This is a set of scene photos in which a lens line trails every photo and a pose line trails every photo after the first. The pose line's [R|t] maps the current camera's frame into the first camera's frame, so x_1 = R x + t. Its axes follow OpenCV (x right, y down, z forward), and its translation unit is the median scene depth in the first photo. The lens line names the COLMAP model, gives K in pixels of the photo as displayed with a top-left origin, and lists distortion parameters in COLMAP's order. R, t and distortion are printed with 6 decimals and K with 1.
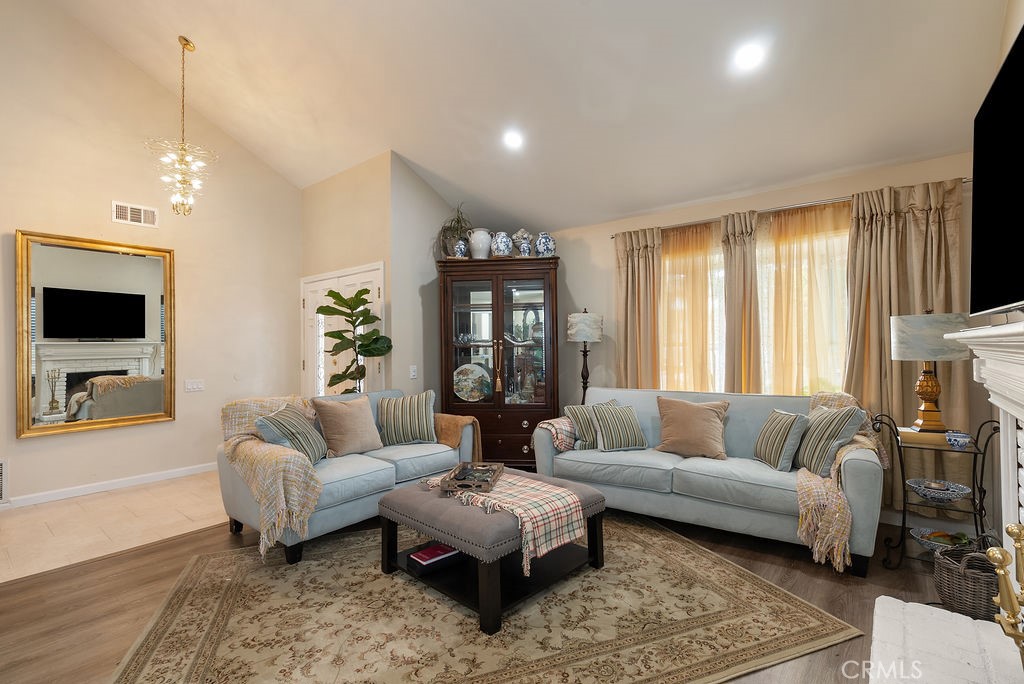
lens RADIAL K [[466.8, 0, 512.0], [0, 466.8, 342.0], [0, 0, 1]] dist [-0.004092, 0.000228]
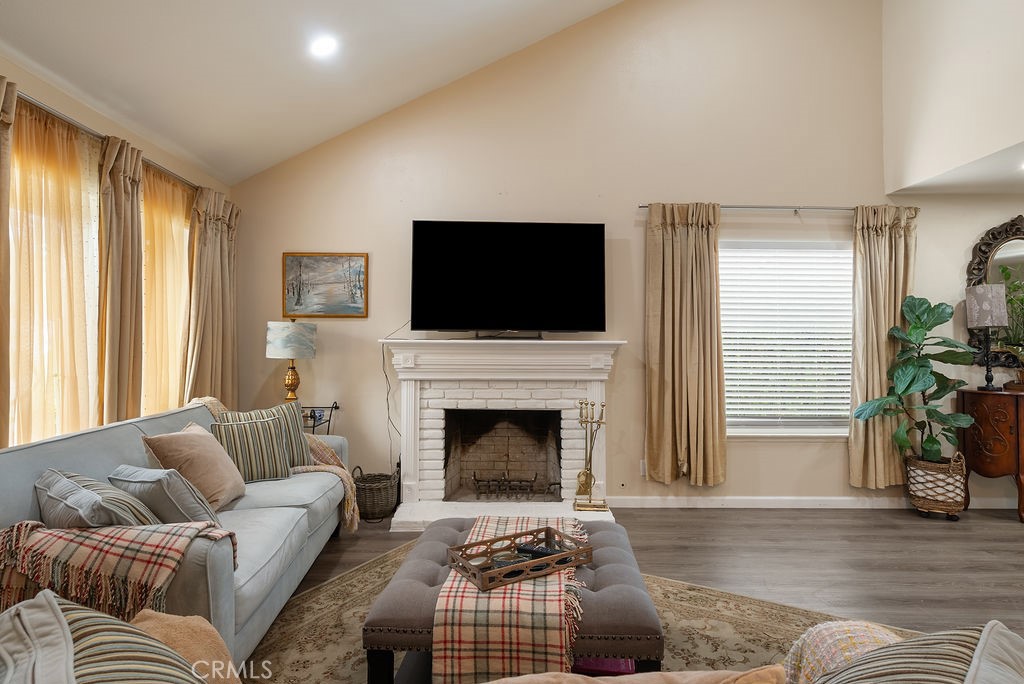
lens RADIAL K [[568.6, 0, 513.3], [0, 568.6, 327.3], [0, 0, 1]] dist [0.007919, 0.002141]
pose [[-0.643810, 0.033392, 0.764456, -0.474387], [-0.005959, 0.998798, -0.048647, 0.018556], [-0.765162, -0.035874, -0.642837, 1.084686]]
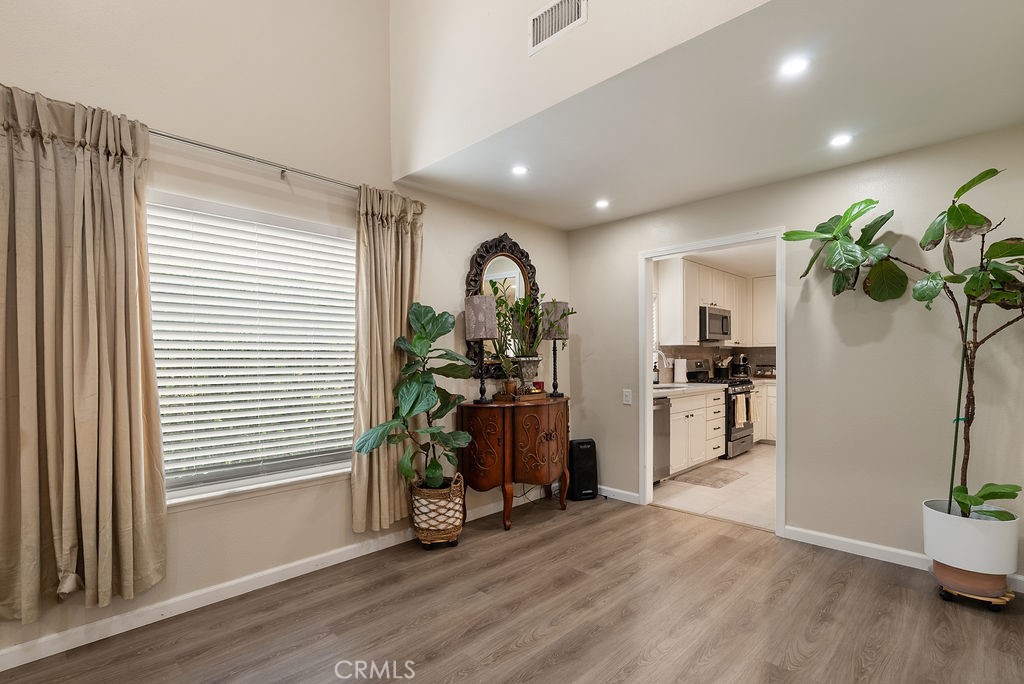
lens RADIAL K [[482.0, 0, 517.8], [0, 482.0, 369.0], [0, 0, 1]] dist [-0.002471, 0.000313]
pose [[-0.996402, 0.017129, 0.083009, -0.359829], [0.017850, 0.999809, 0.007959, 0.009271], [-0.082857, 0.009412, -0.996517, 0.571053]]
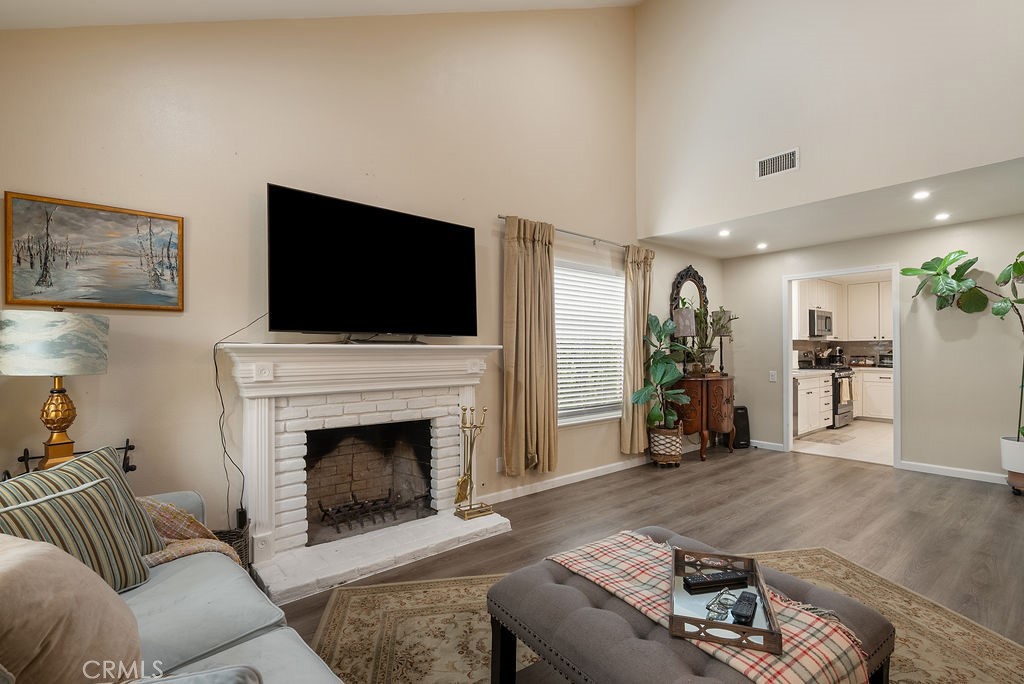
lens RADIAL K [[476.0, 0, 513.0], [0, 476.0, 350.9], [0, 0, 1]] dist [0.000485, -0.000117]
pose [[-0.982934, 0.015366, 0.183315, 0.032152], [0.012853, 0.999807, -0.014886, 0.015178], [-0.183508, -0.012275, -0.982942, 1.138815]]
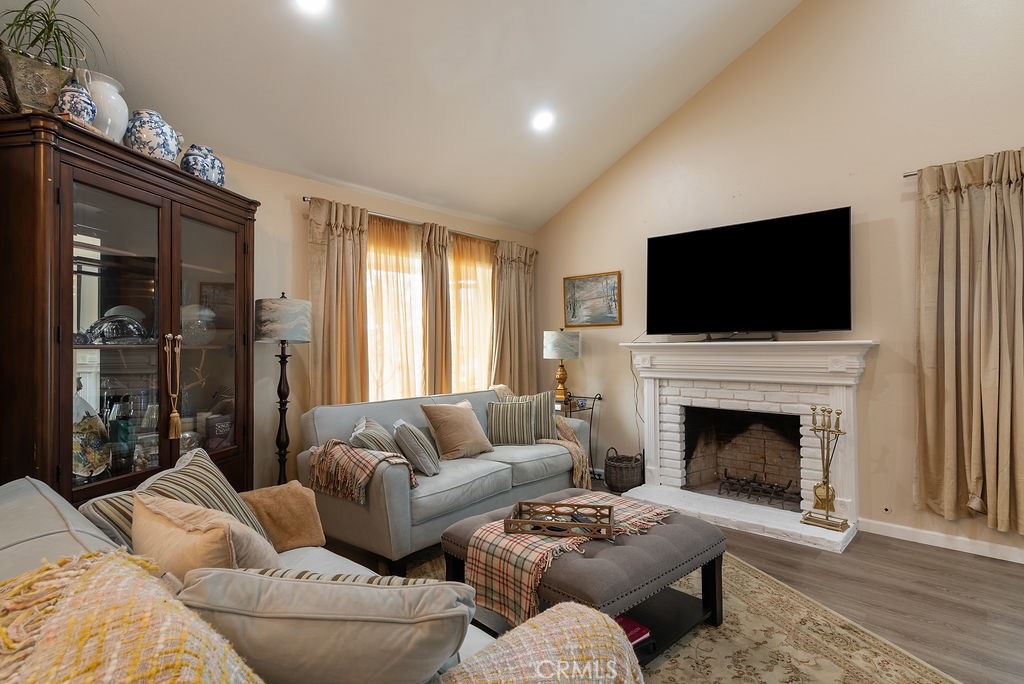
lens RADIAL K [[510.4, 0, 512.0], [0, 510.4, 342.0], [0, 0, 1]] dist [0.003667, 0.001720]
pose [[0.068988, 0.024986, 0.997305, -0.657930], [-0.007558, 0.999671, -0.024522, 0.018242], [-0.997589, -0.005846, 0.069154, 0.741865]]
